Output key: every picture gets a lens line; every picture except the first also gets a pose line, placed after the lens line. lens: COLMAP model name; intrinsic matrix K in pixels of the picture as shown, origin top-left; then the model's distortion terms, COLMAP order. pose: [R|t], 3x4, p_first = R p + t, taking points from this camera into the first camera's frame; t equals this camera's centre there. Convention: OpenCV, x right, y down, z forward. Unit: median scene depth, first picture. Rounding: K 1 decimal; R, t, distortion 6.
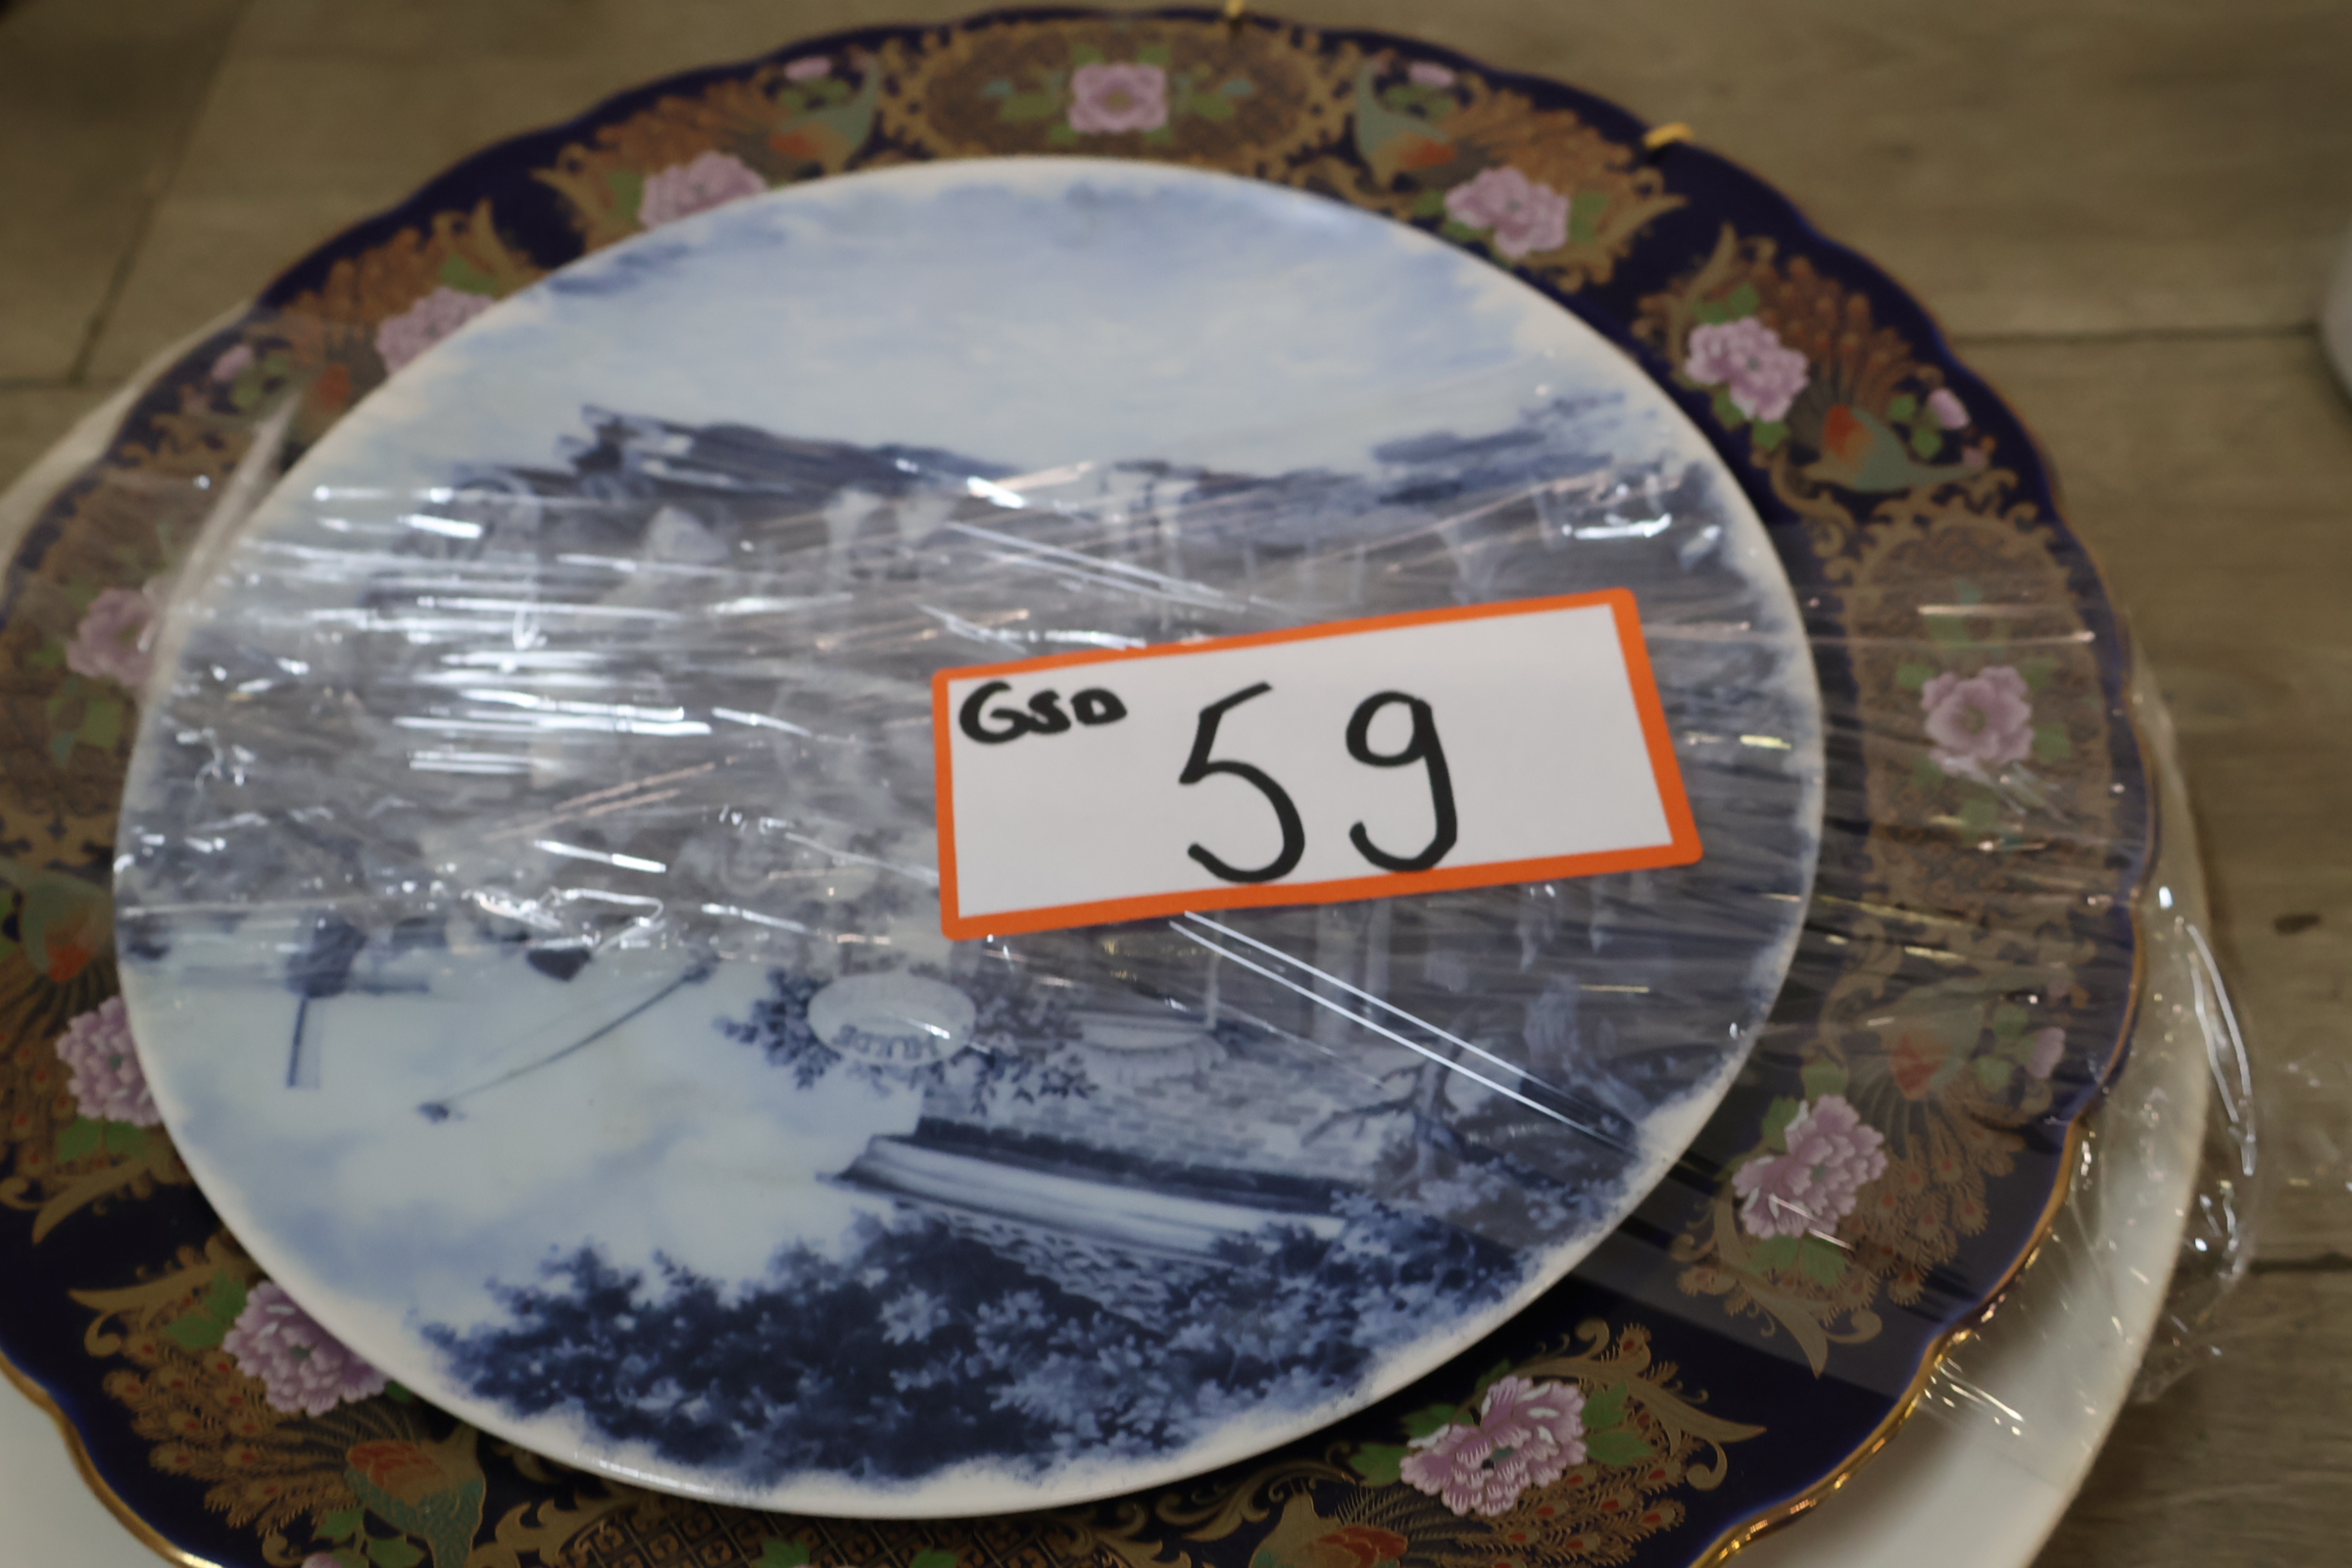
lens RADIAL K [[2403.0, 0, 1168.2], [0, 2403.0, 776.2], [0, 0, 1]] dist [0.009916, 0.000000]
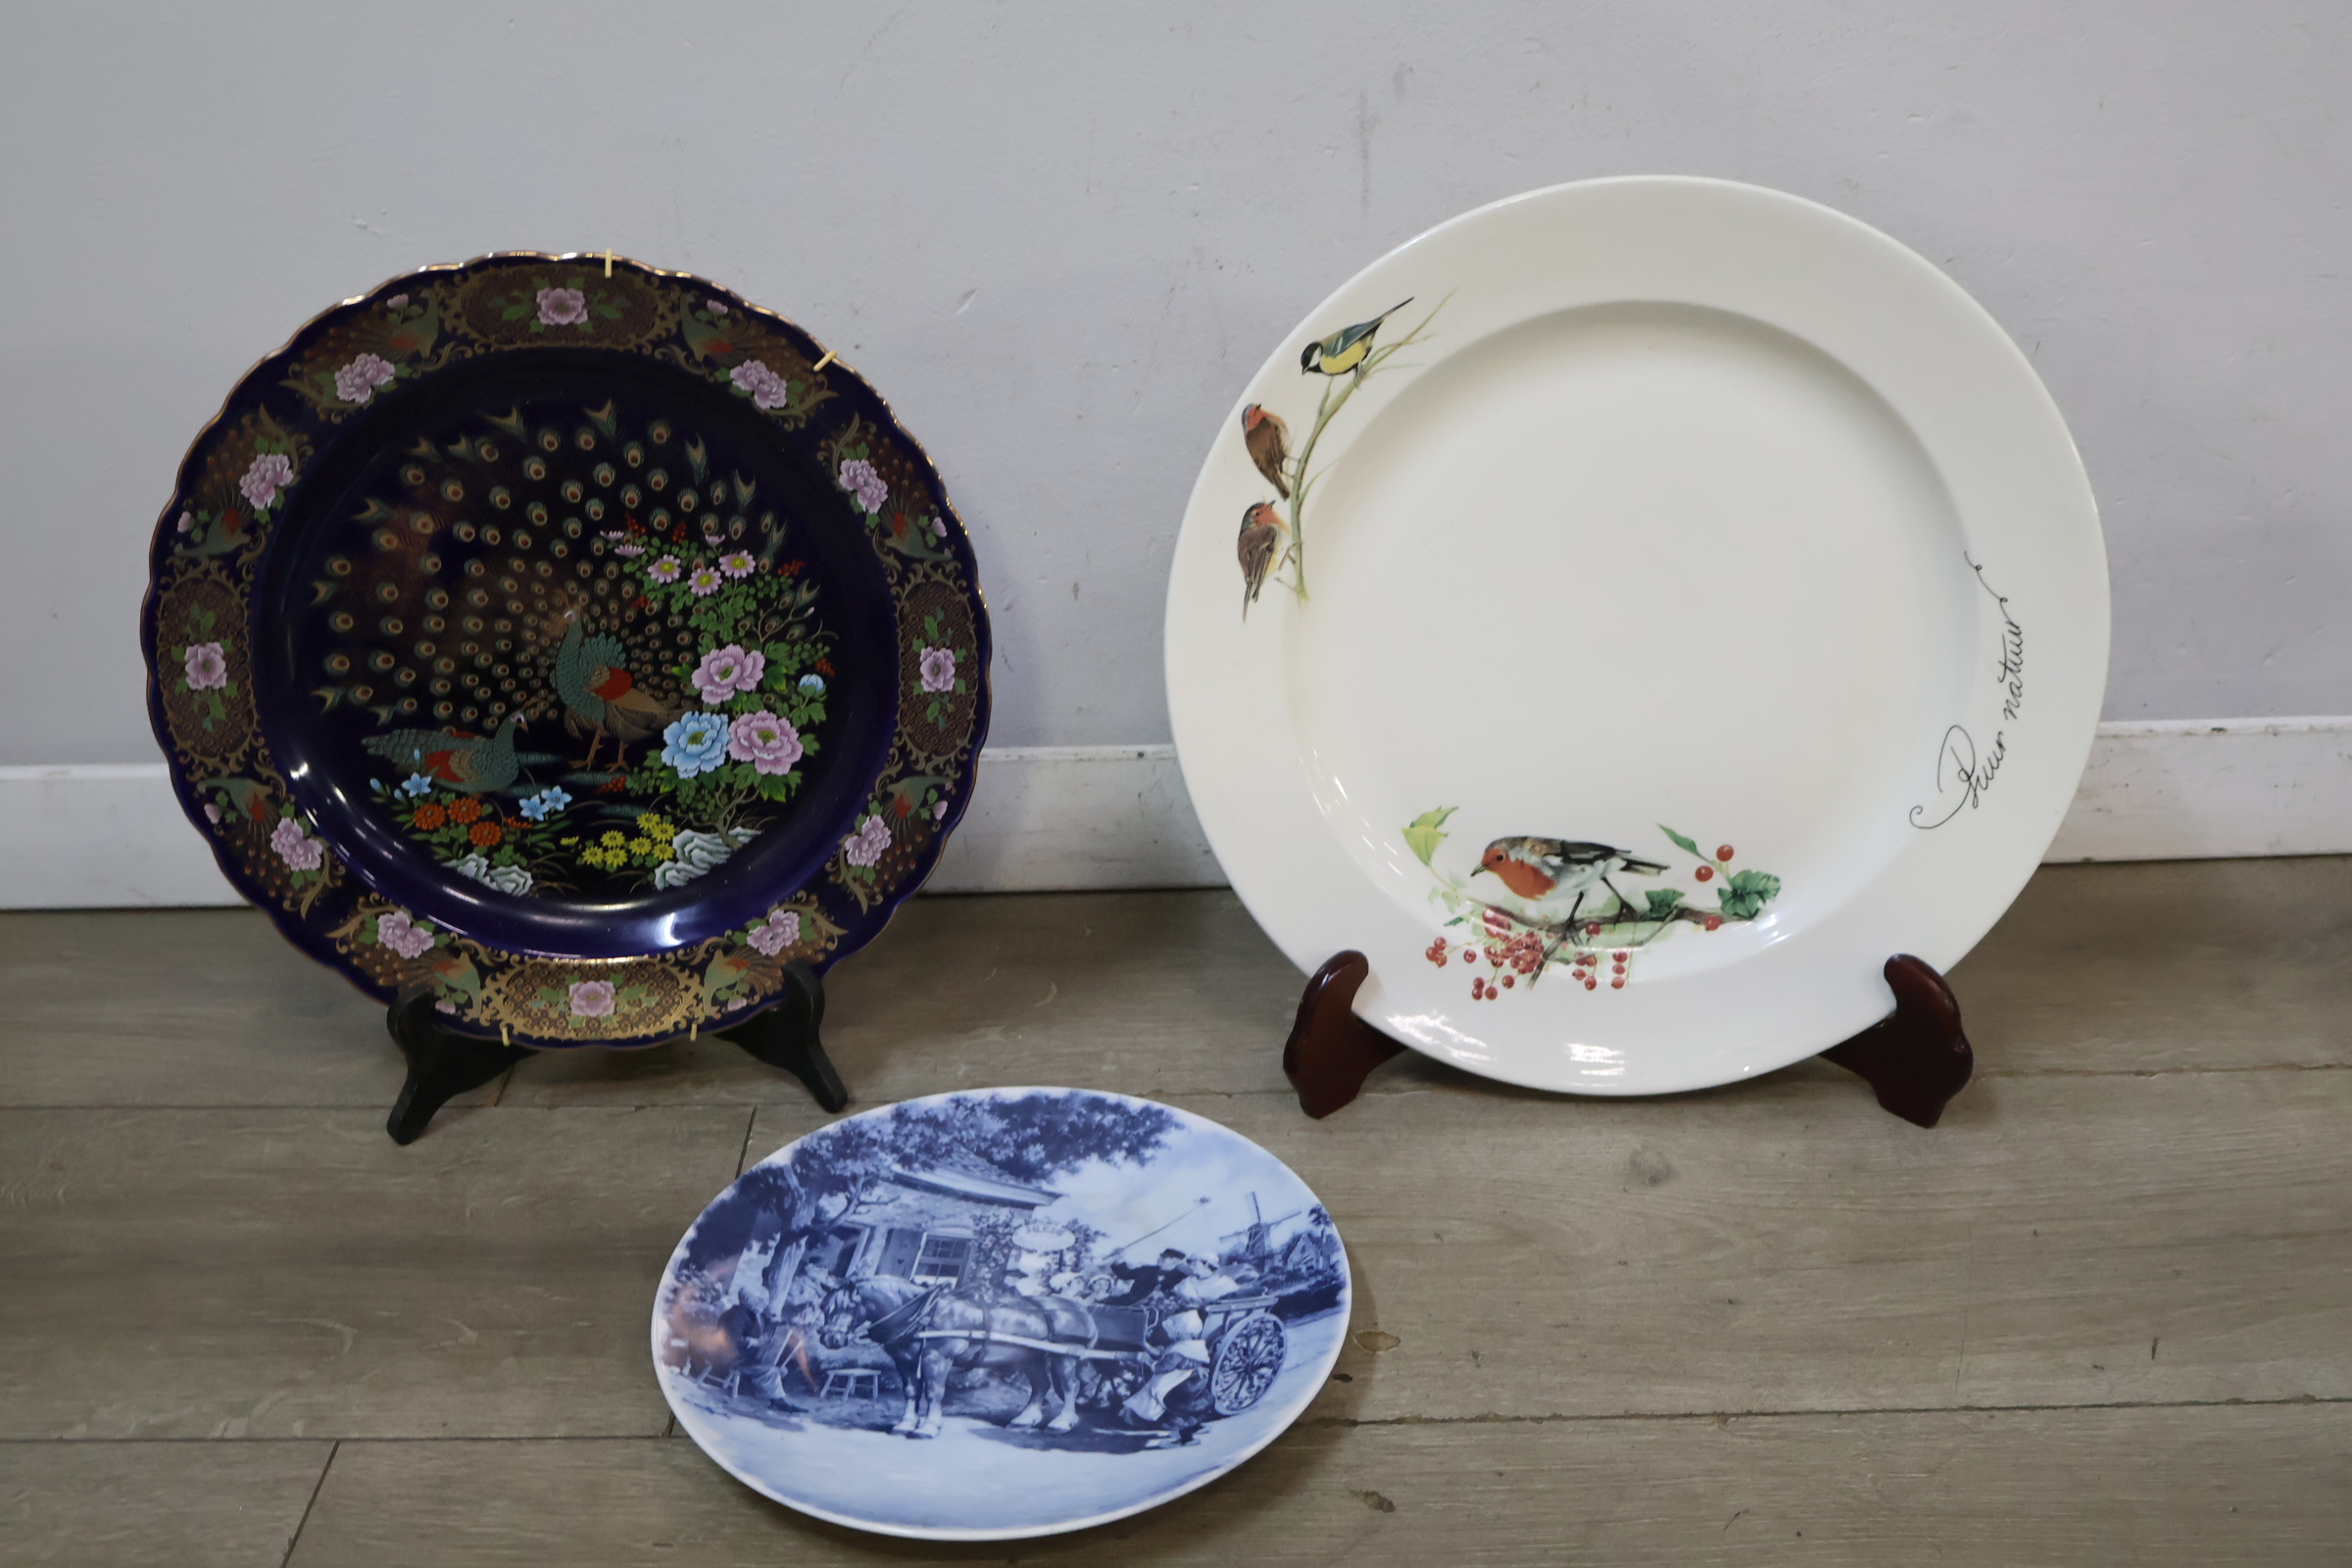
lens RADIAL K [[2403.0, 0, 1168.1], [0, 2403.0, 811.3], [0, 0, 1]] dist [0.009916, 0.000000]
pose [[-0.997656, 0.046883, 0.049839, -0.450669], [0.057712, 0.185228, 0.980999, -2.870459], [0.036761, 0.981577, -0.187499, 1.146654]]
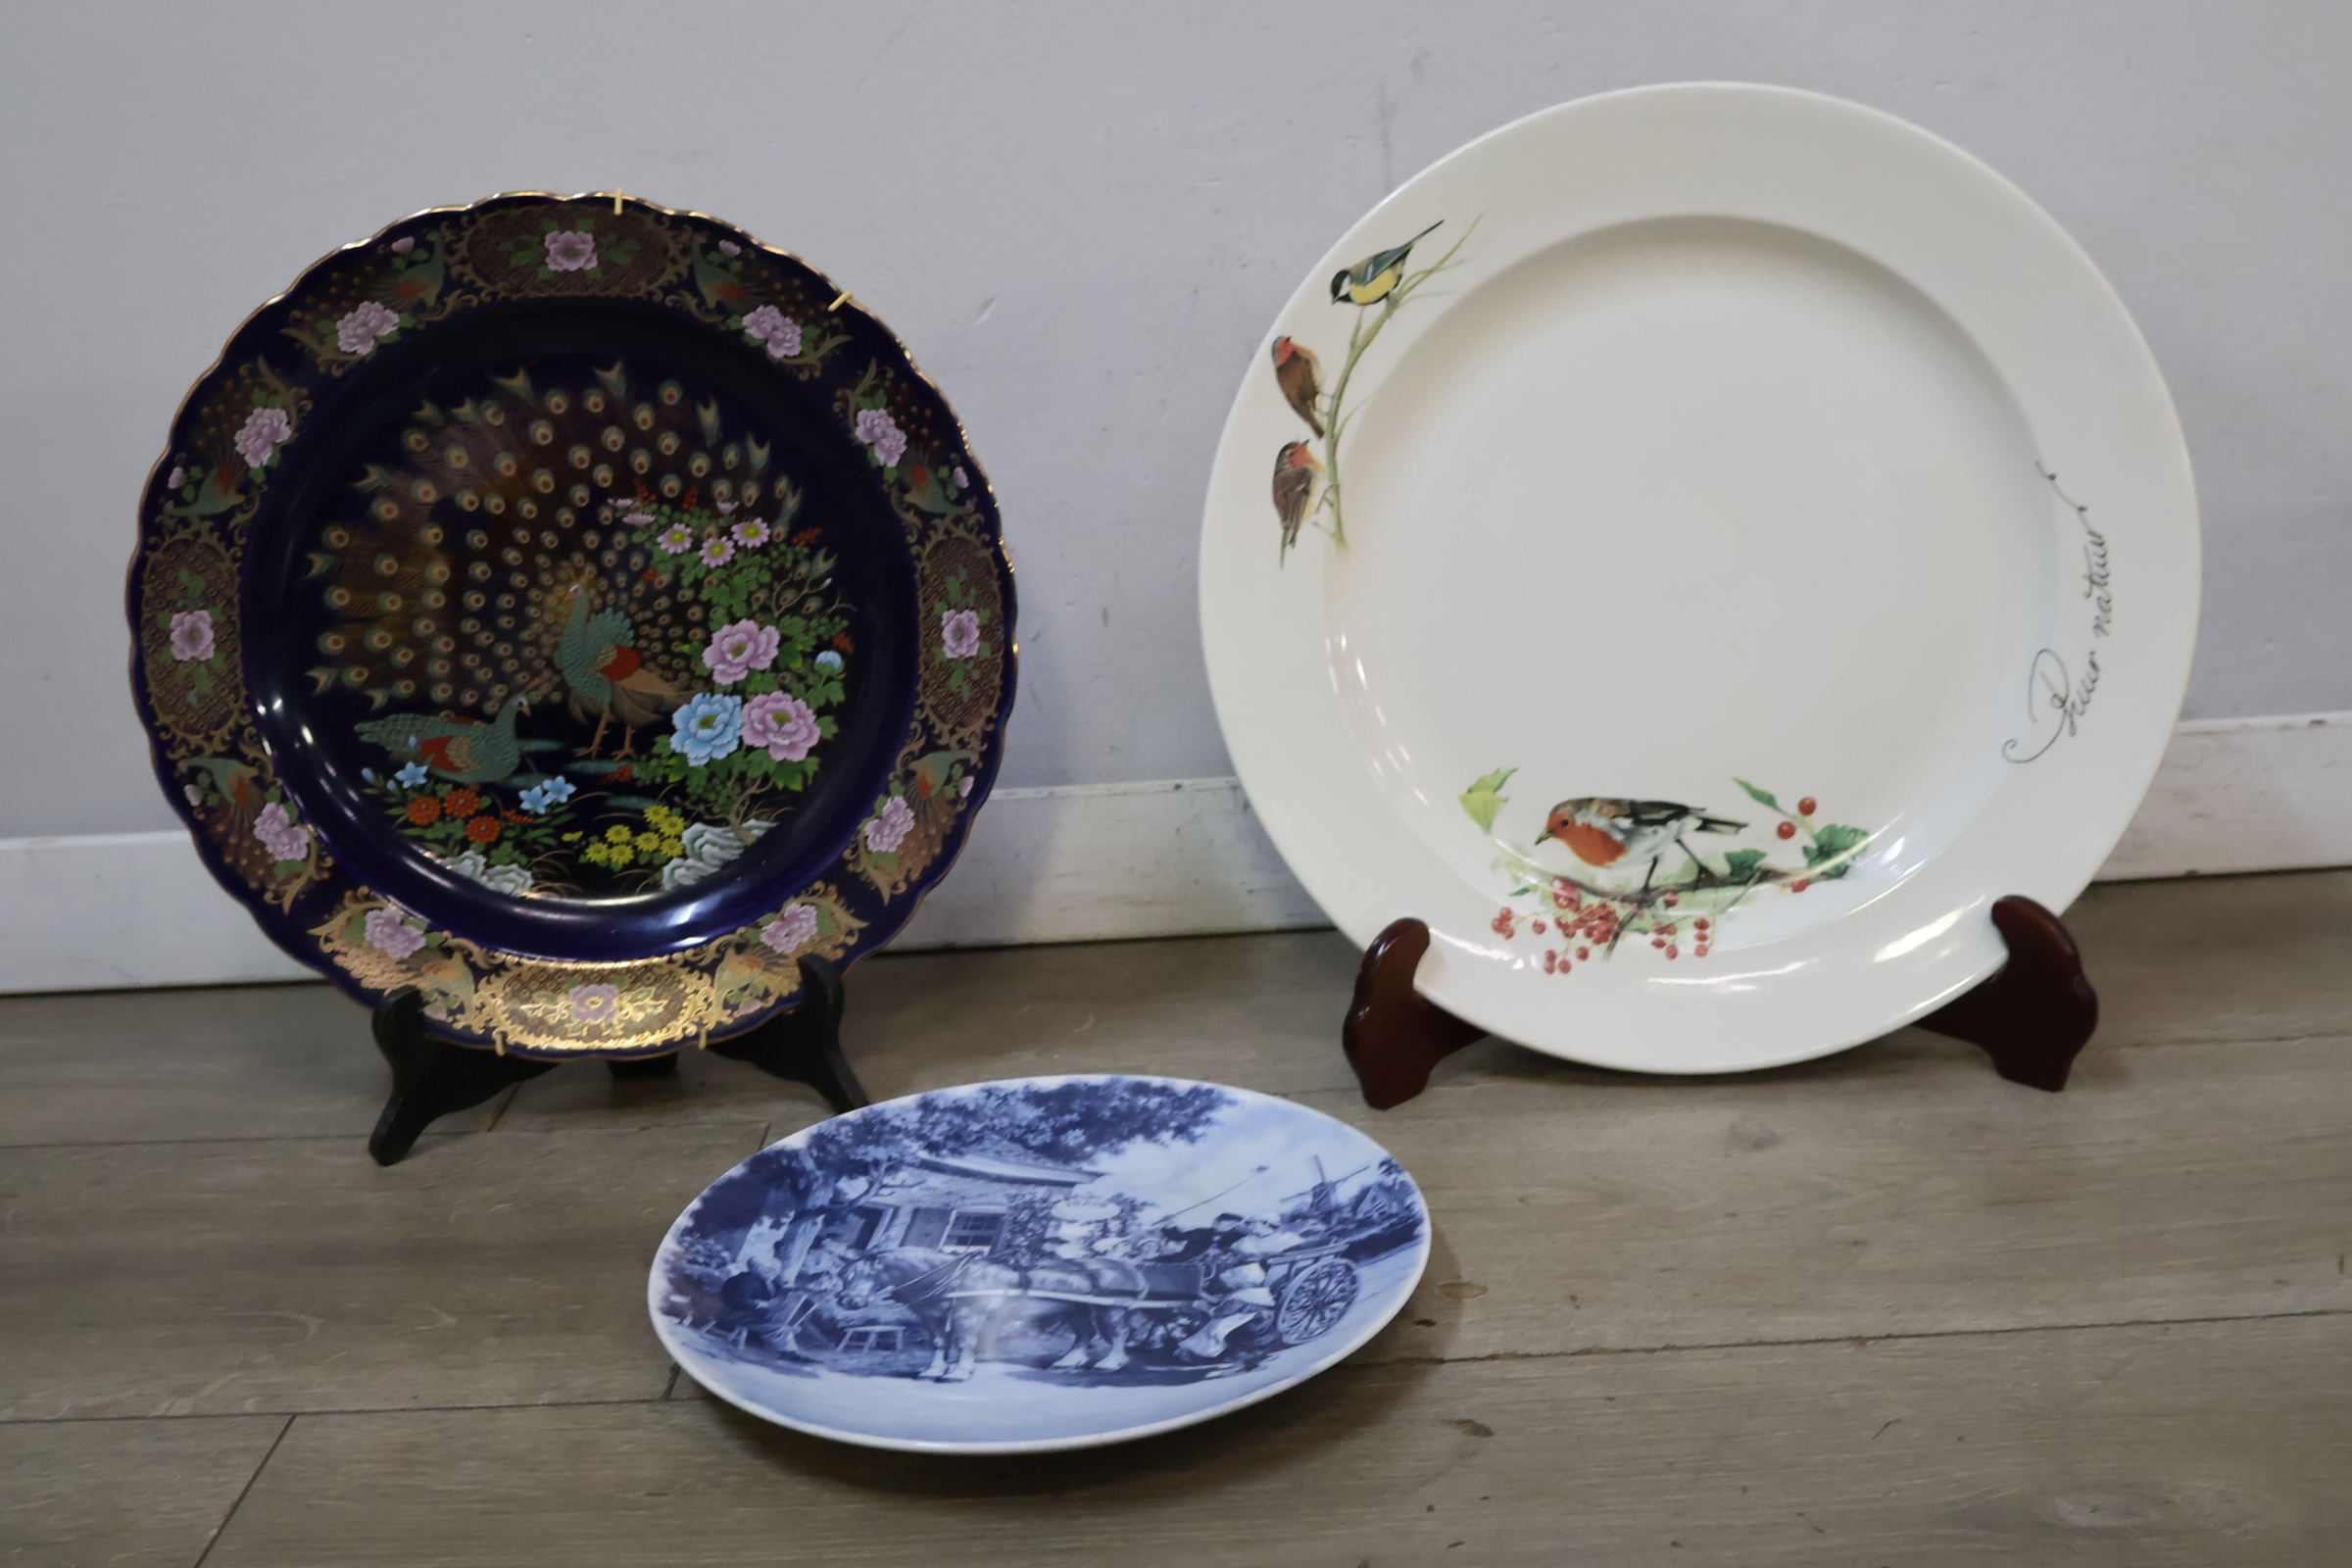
lens RADIAL K [[2403.0, 0, 1168.1], [0, 2403.0, 789.4], [0, 0, 1]] dist [0.009916, 0.000000]
pose [[-0.994823, 0.087162, 0.052247, -0.397409], [0.080443, 0.361283, 0.928980, -2.523019], [0.062096, 0.928373, -0.366424, 1.650633]]
